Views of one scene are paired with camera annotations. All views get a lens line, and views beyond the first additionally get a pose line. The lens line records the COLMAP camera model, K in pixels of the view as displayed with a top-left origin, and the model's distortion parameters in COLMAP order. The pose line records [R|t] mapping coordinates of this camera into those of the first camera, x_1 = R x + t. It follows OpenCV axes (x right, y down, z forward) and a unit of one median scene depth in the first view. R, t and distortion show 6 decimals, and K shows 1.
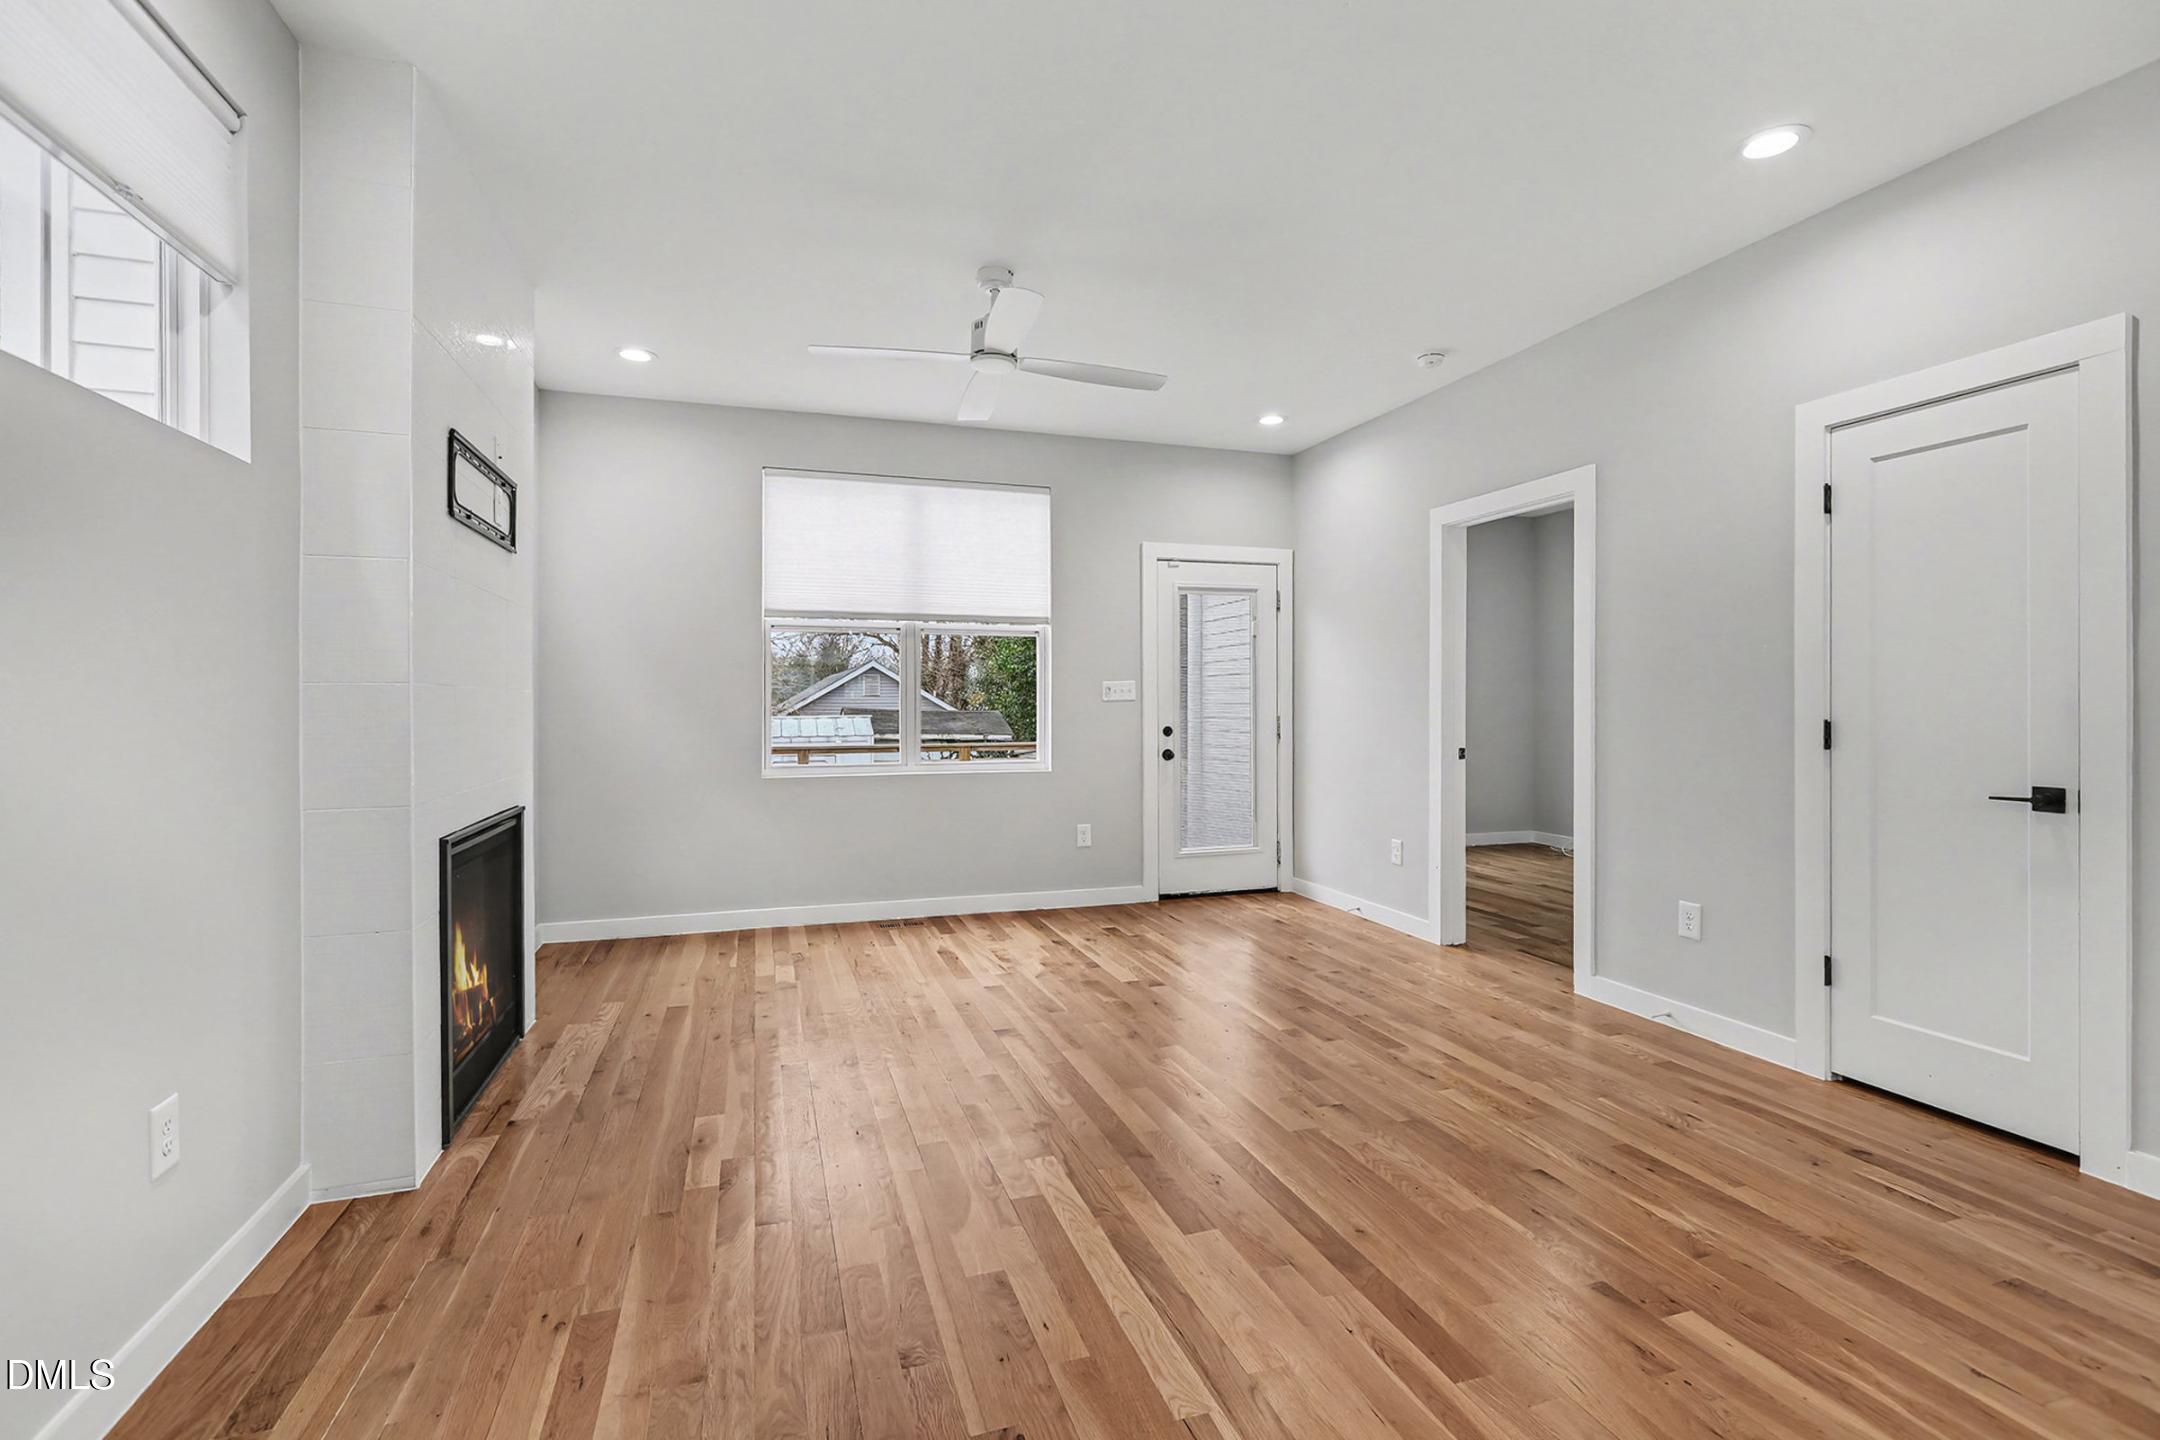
lens RADIAL K [[978.7, 0, 1082.9], [0, 978.7, 699.3], [0, 0, 1]] dist [-0.007760, 0.001724]
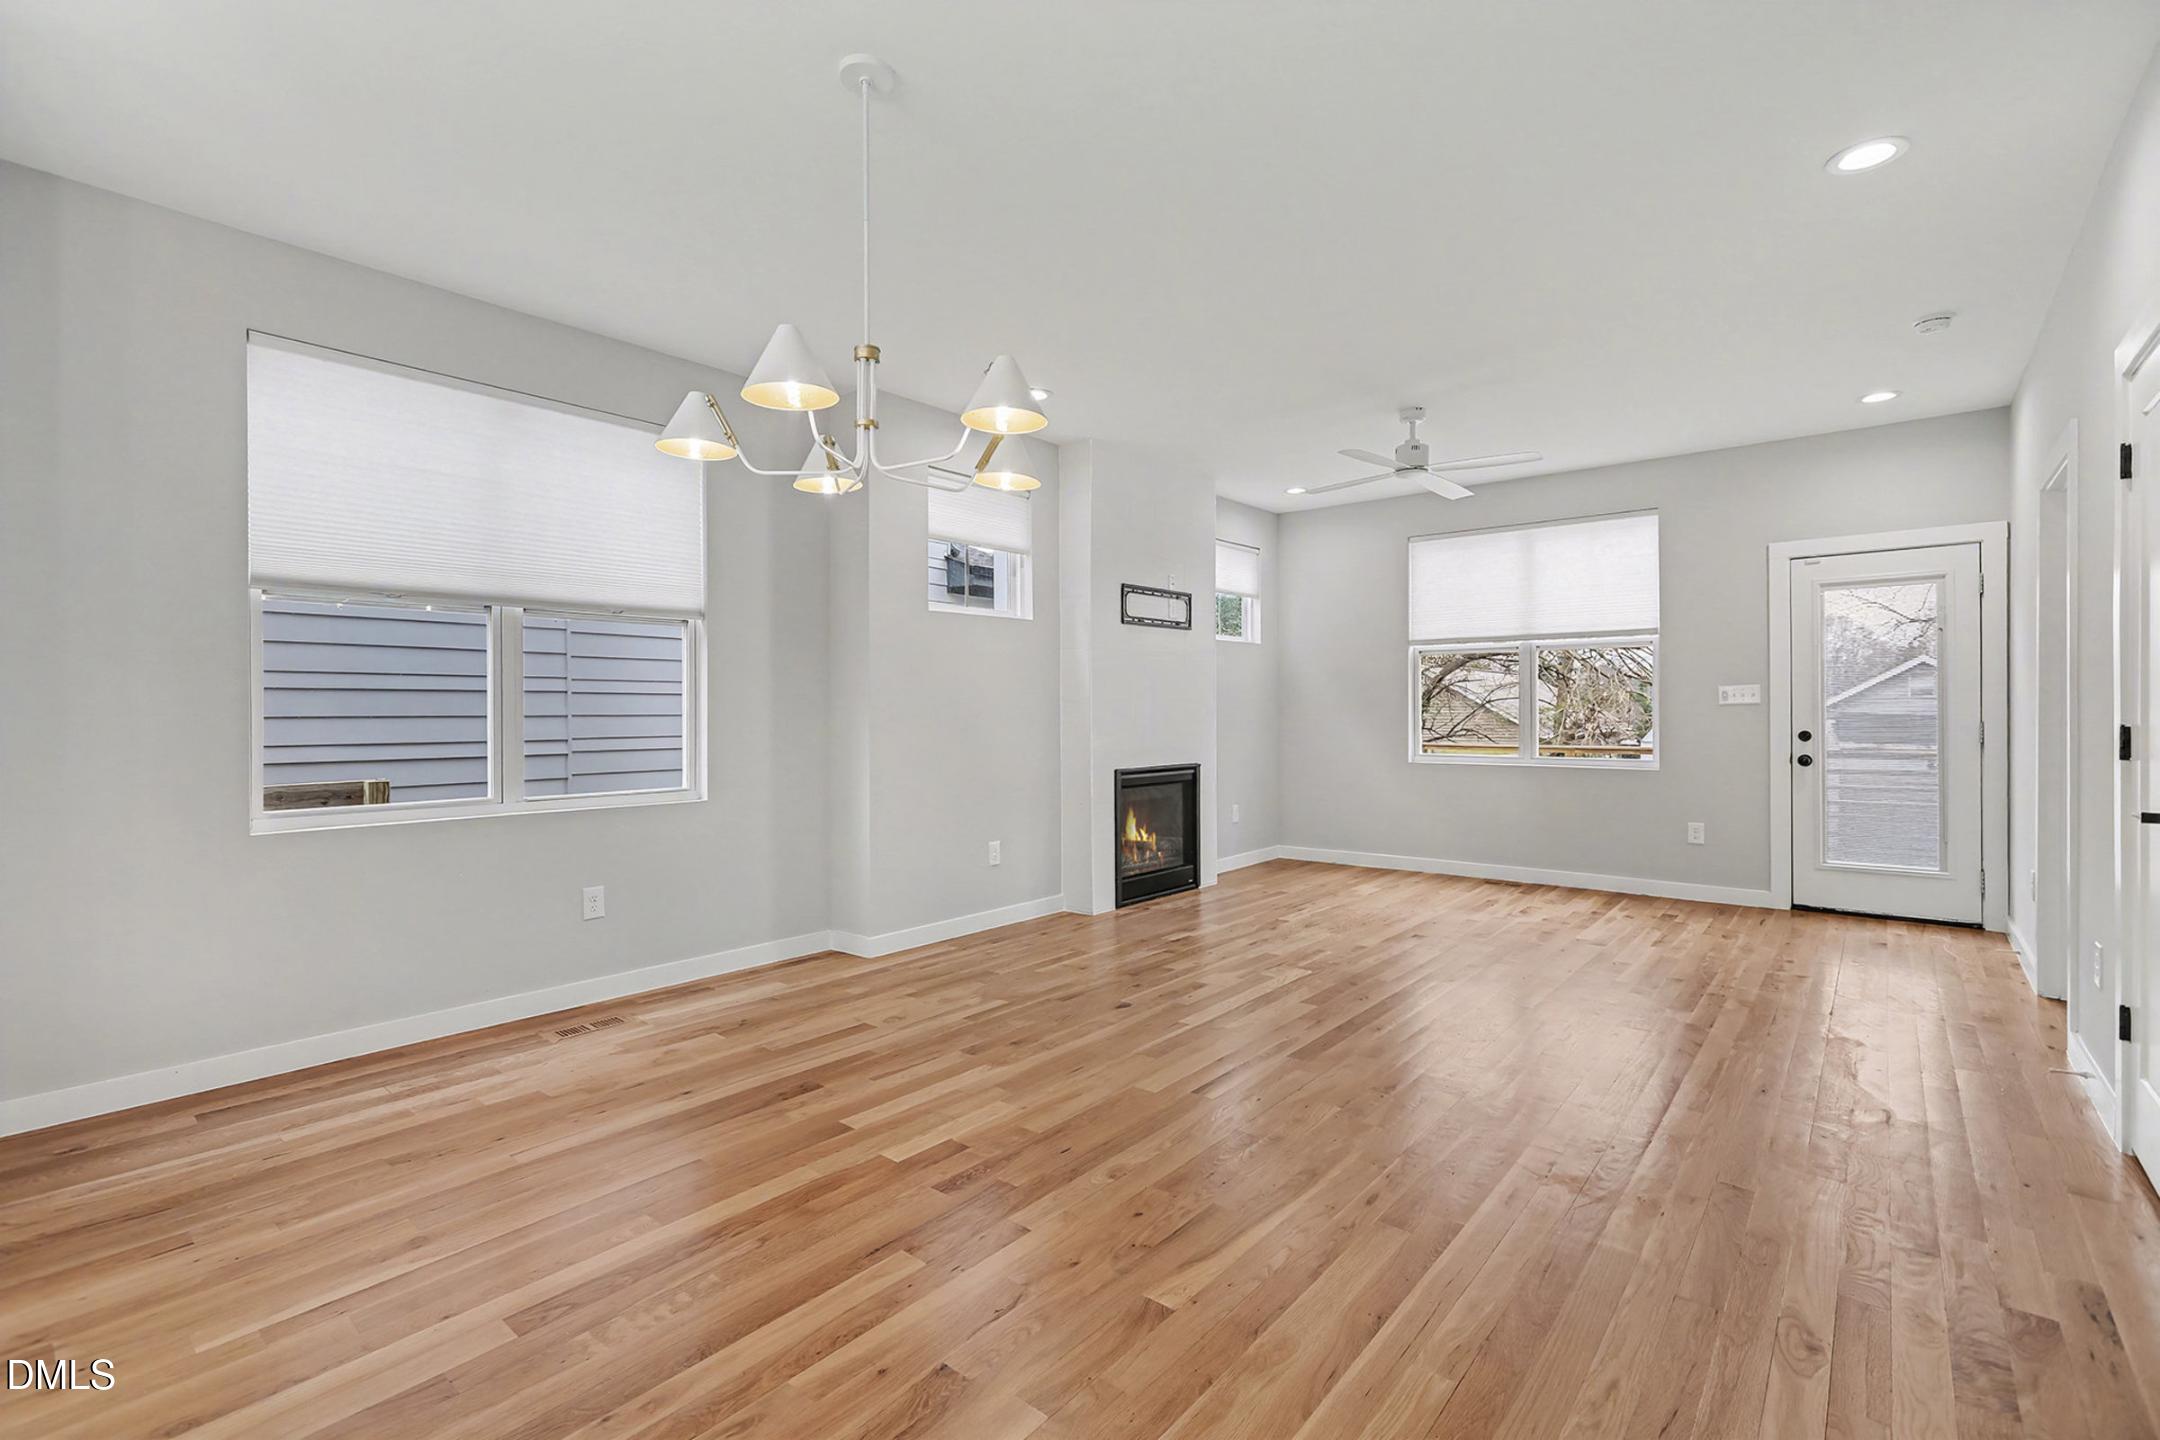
lens RADIAL K [[978.7, 0, 1082.9], [0, 978.7, 699.3], [0, 0, 1]] dist [-0.007760, 0.001724]
pose [[0.530398, -0.010564, -0.847683, 0.544776], [0.006608, 0.999943, -0.008327, -0.000038], [0.847723, -0.001185, 0.530437, -0.113987]]
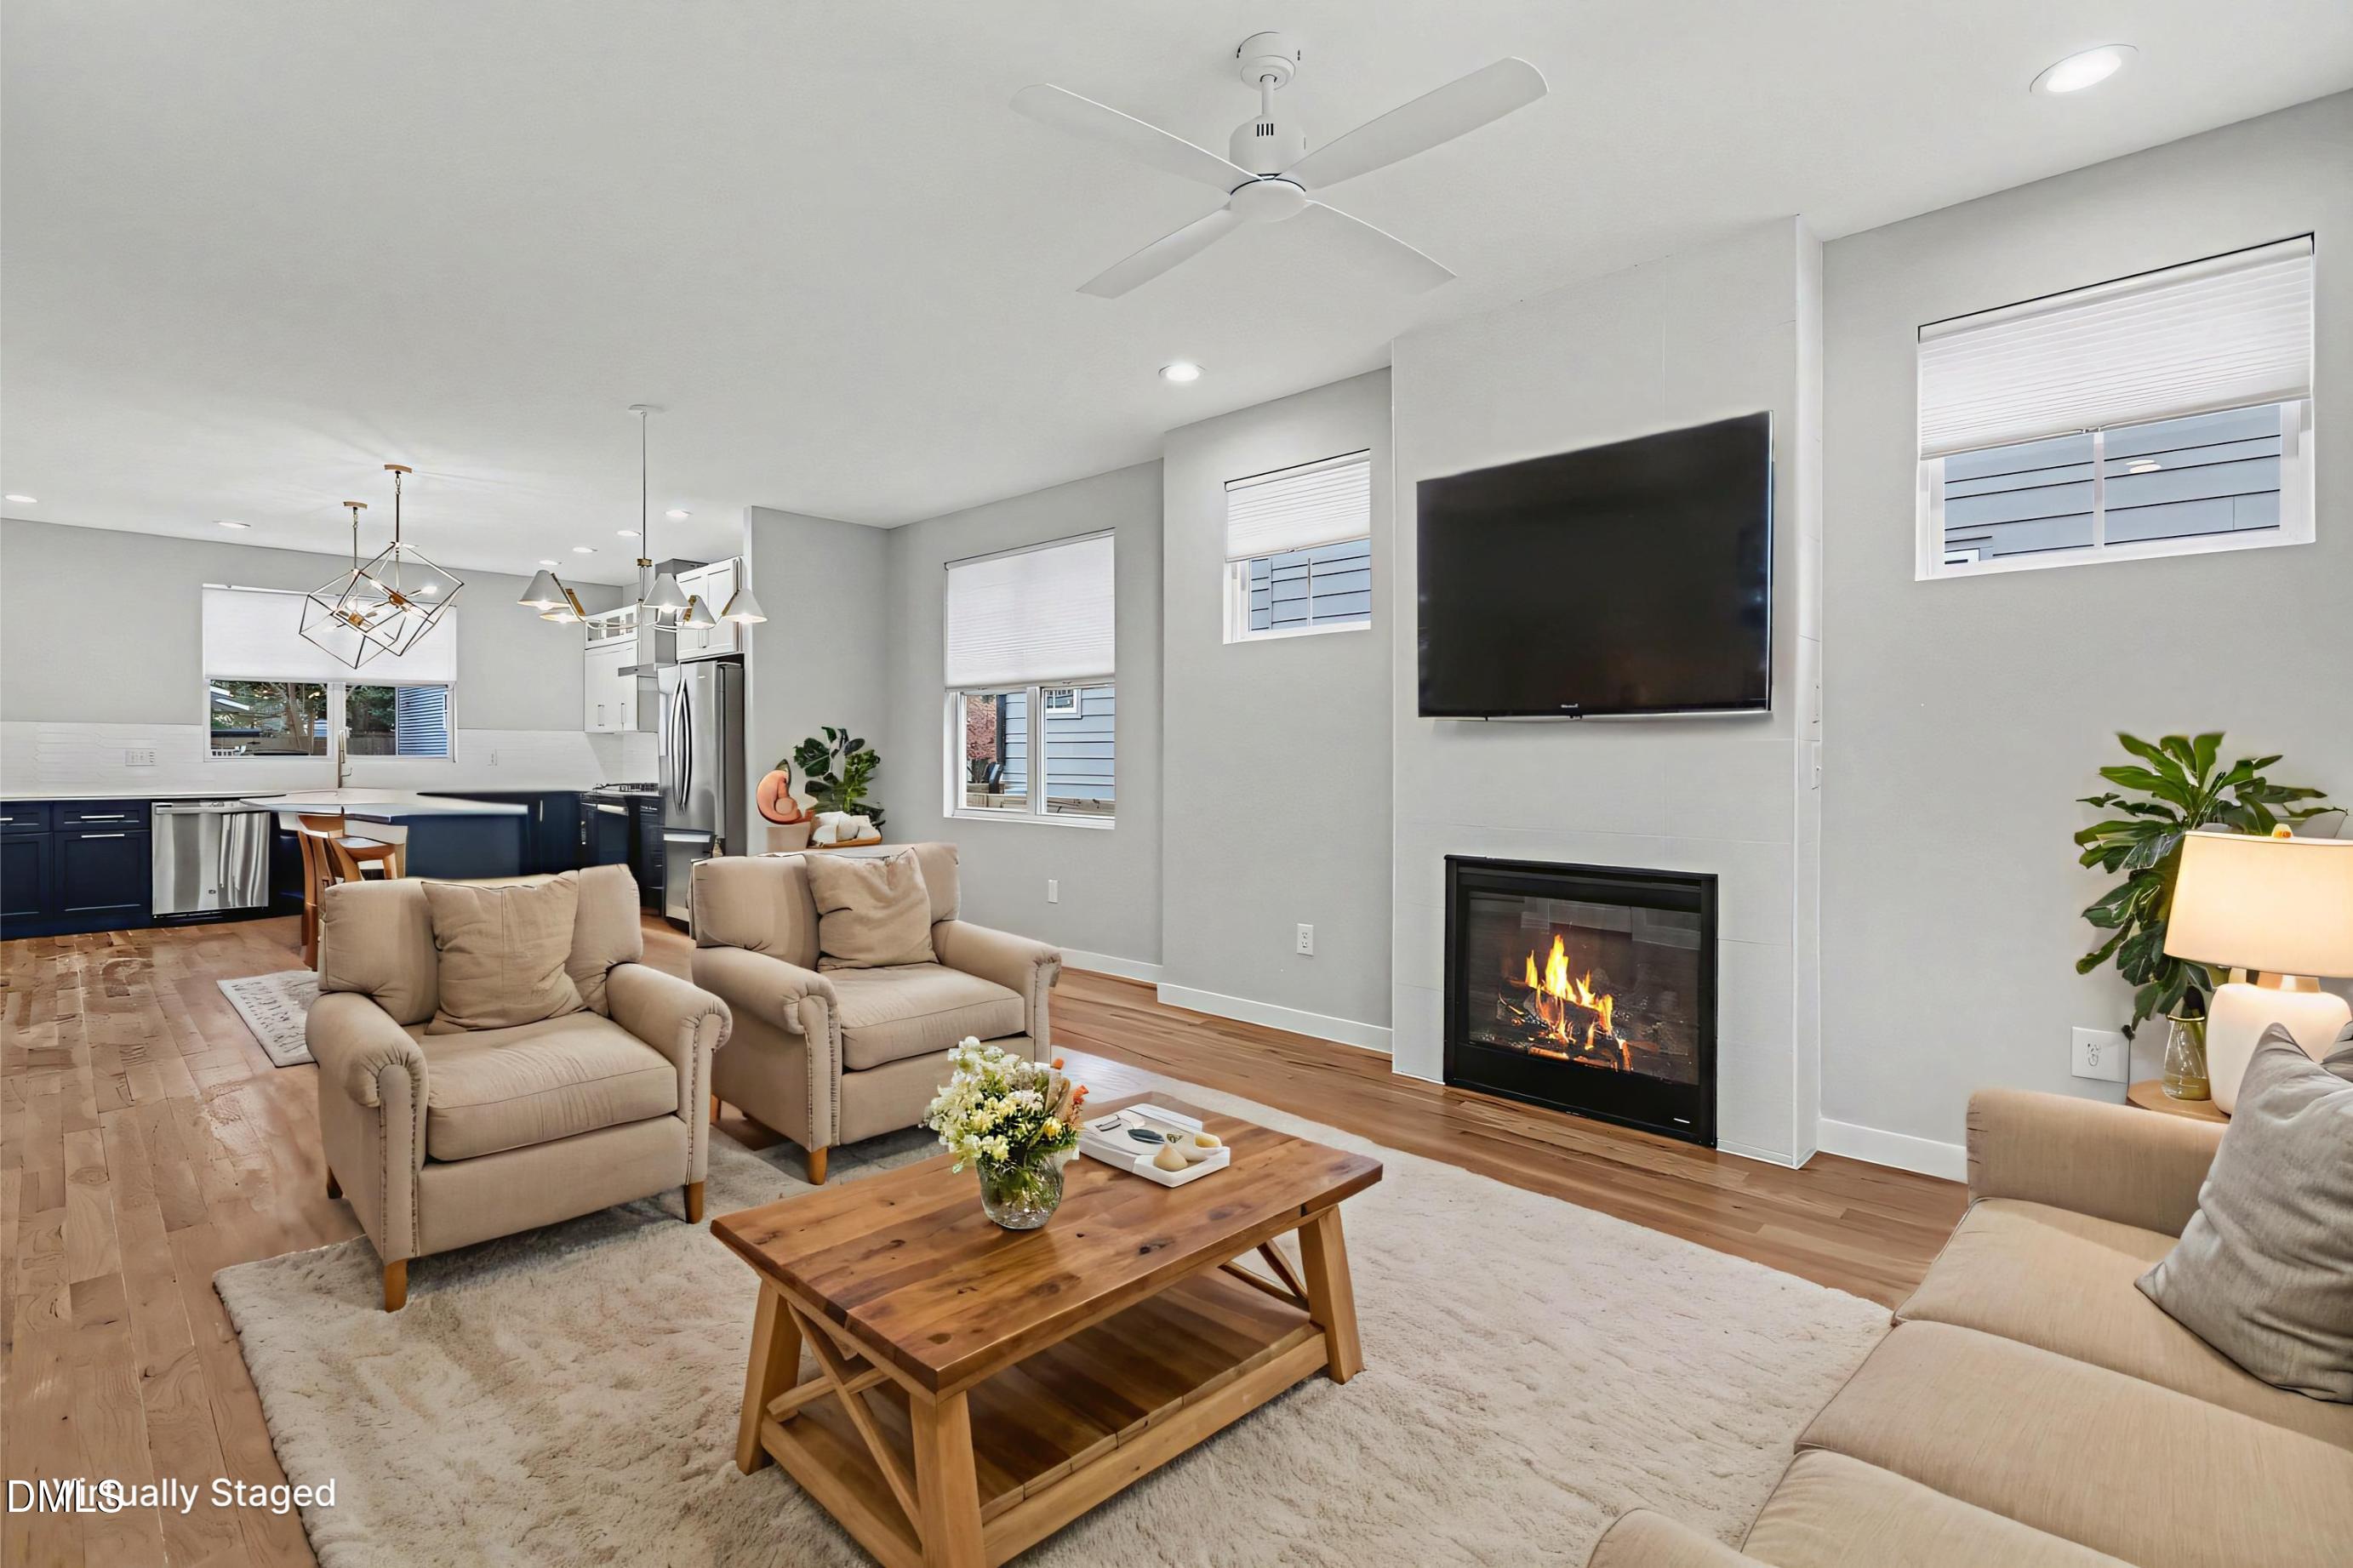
lens RADIAL K [[1066.1, 0, 1179.7], [0, 1066.1, 761.5], [0, 0, 1]] dist [-0.007760, 0.001724]
pose [[-0.880789, -0.001412, -0.473508, 0.186364], [-0.001831, 0.999998, 0.000423, 0.005217], [0.473506, 0.001239, -0.880790, 0.911926]]
